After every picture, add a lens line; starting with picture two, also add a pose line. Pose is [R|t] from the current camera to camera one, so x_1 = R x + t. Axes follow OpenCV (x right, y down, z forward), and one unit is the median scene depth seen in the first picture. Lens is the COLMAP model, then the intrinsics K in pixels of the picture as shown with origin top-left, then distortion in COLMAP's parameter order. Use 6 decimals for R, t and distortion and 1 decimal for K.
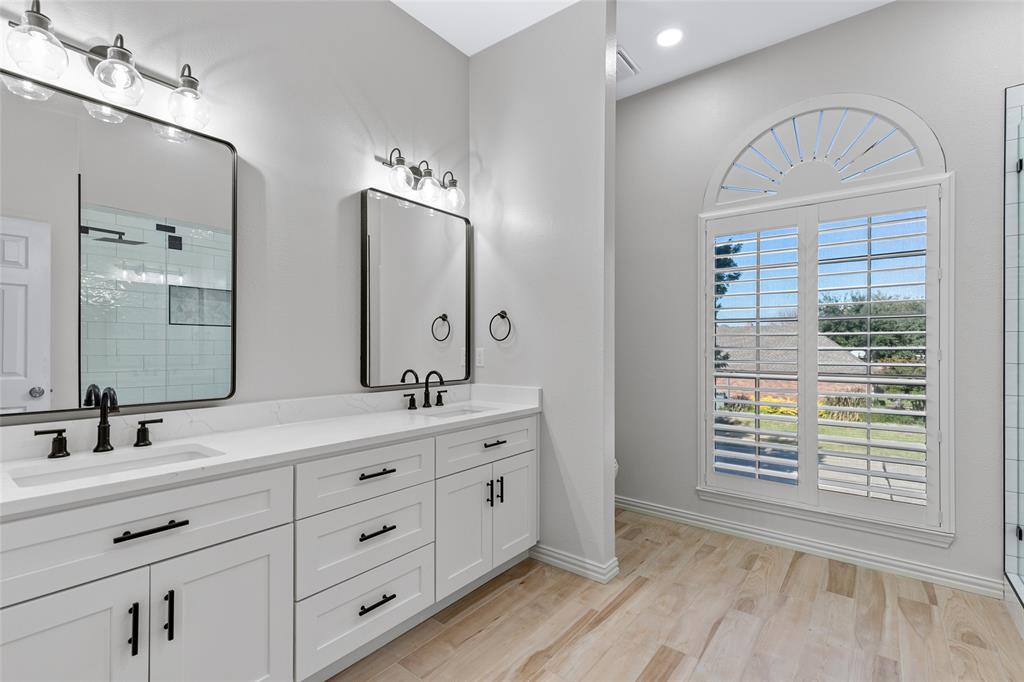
lens RADIAL K [[463.6, 0, 512.6], [0, 463.6, 349.1], [0, 0, 1]] dist [0.006828, 0.000074]
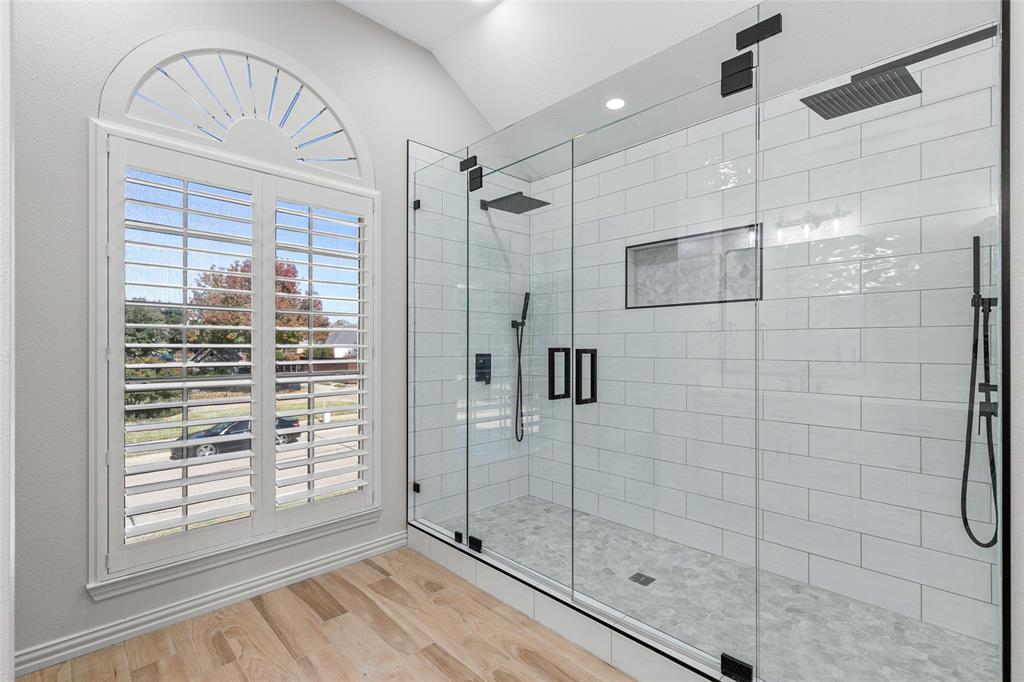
lens RADIAL K [[463.6, 0, 512.6], [0, 463.6, 349.1], [0, 0, 1]] dist [0.006828, 0.000074]
pose [[0.140291, -0.011077, 0.990048, -0.140599], [0.004890, 0.999933, 0.010495, -0.004416], [-0.990098, 0.003369, 0.140336, 0.514332]]
